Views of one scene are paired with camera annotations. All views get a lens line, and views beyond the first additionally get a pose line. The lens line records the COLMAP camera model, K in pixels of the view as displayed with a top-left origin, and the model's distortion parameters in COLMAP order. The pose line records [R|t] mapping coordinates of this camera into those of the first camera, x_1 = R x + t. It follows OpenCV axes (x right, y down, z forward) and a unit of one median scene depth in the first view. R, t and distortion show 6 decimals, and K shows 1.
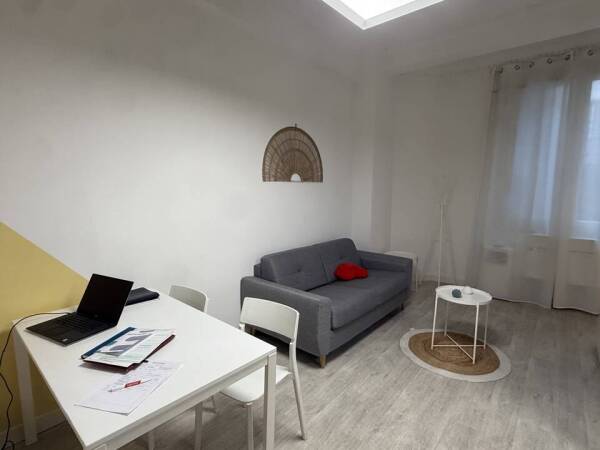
lens RADIAL K [[317.4, 0, 297.9], [0, 317.4, 226.0], [0, 0, 1]] dist [-0.000518, 0.000870]
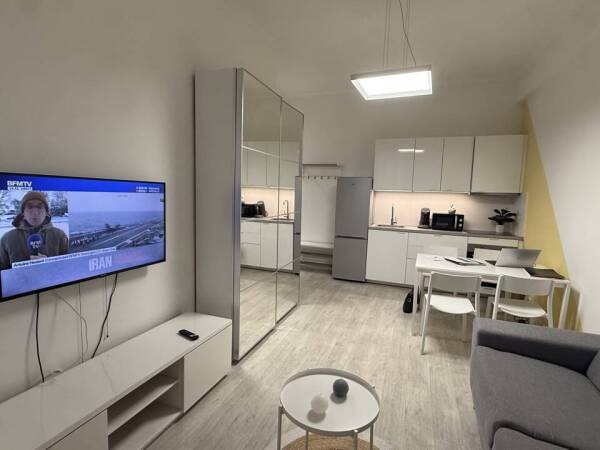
lens RADIAL K [[317.4, 0, 297.0], [0, 317.4, 224.9], [0, 0, 1]] dist [-0.000518, 0.000870]
pose [[-0.945793, 0.001336, -0.324768, 0.643063], [-0.072056, 0.974205, 0.213850, -0.138816], [0.316677, 0.225659, -0.921300, 1.220289]]
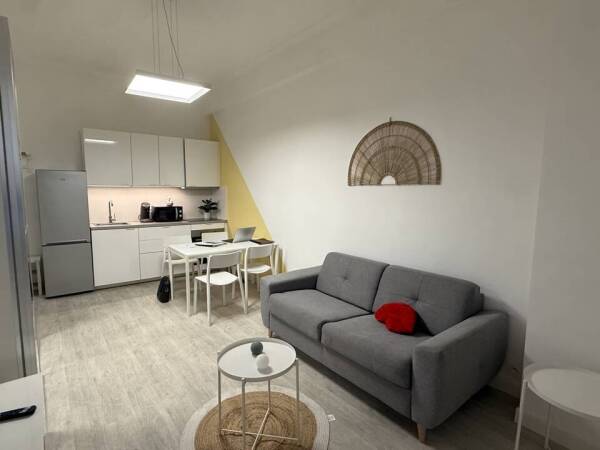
lens RADIAL K [[317.4, 0, 297.2], [0, 317.4, 225.6], [0, 0, 1]] dist [-0.000518, 0.000870]
pose [[-0.198419, 0.104280, -0.974554, 0.967498], [-0.126107, 0.983343, 0.130896, -0.123717], [0.971971, 0.148871, -0.181964, 1.015364]]
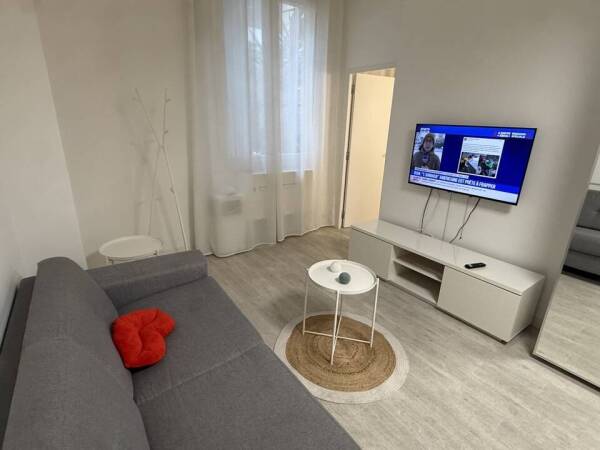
lens RADIAL K [[317.4, 0, 297.9], [0, 317.4, 225.9], [0, 0, 1]] dist [-0.000518, 0.000870]
pose [[0.254805, -0.302586, 0.918431, -0.134430], [0.088786, 0.953090, 0.289372, -0.103658], [-0.962908, 0.007811, 0.269718, 0.789281]]
